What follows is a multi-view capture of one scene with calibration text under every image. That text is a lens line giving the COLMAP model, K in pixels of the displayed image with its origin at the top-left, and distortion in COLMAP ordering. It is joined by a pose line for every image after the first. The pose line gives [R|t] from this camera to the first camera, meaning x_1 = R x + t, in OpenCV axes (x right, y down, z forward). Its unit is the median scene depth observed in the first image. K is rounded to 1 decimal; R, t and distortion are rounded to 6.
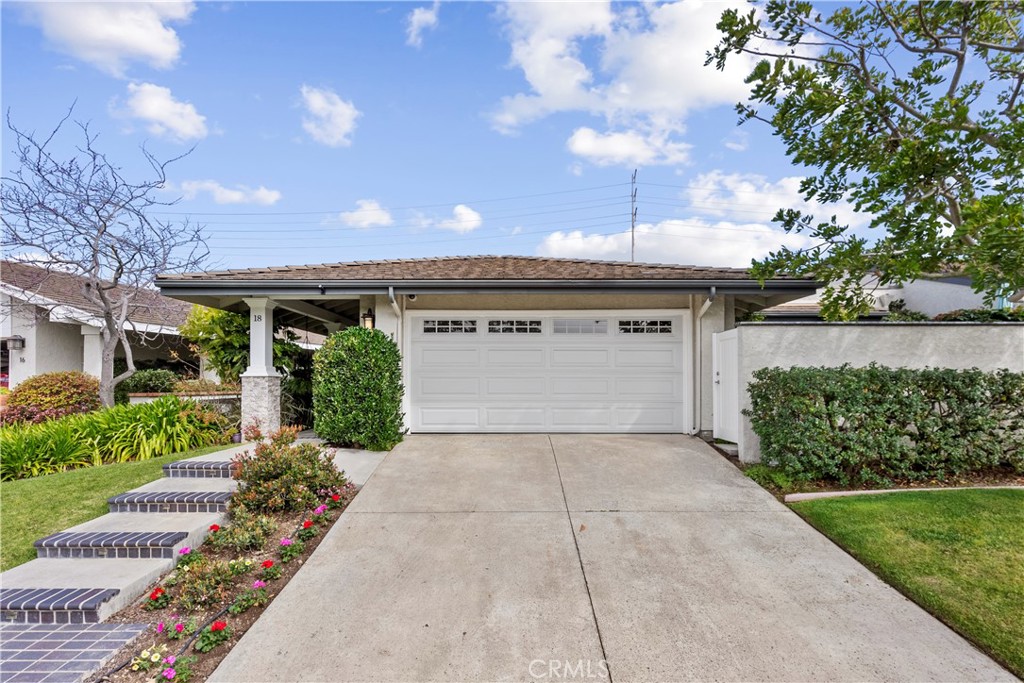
lens RADIAL K [[464.6, 0, 516.1], [0, 464.6, 354.6], [0, 0, 1]] dist [-0.001330, 0.000481]
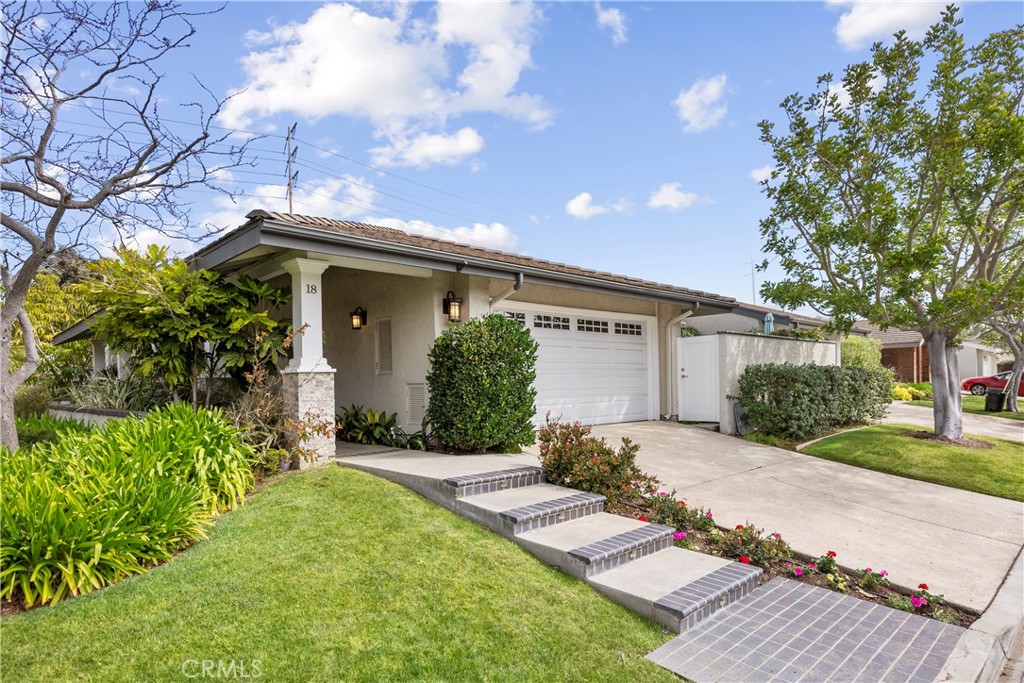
lens RADIAL K [[574.6, 0, 510.2], [0, 574.6, 350.6], [0, 0, 1]] dist [0.000927, -0.000028]
pose [[0.729282, 0.025980, 0.683720, -0.928057], [-0.023411, 0.999641, -0.013012, 0.018718], [-0.683813, -0.006517, 0.729628, 0.163299]]
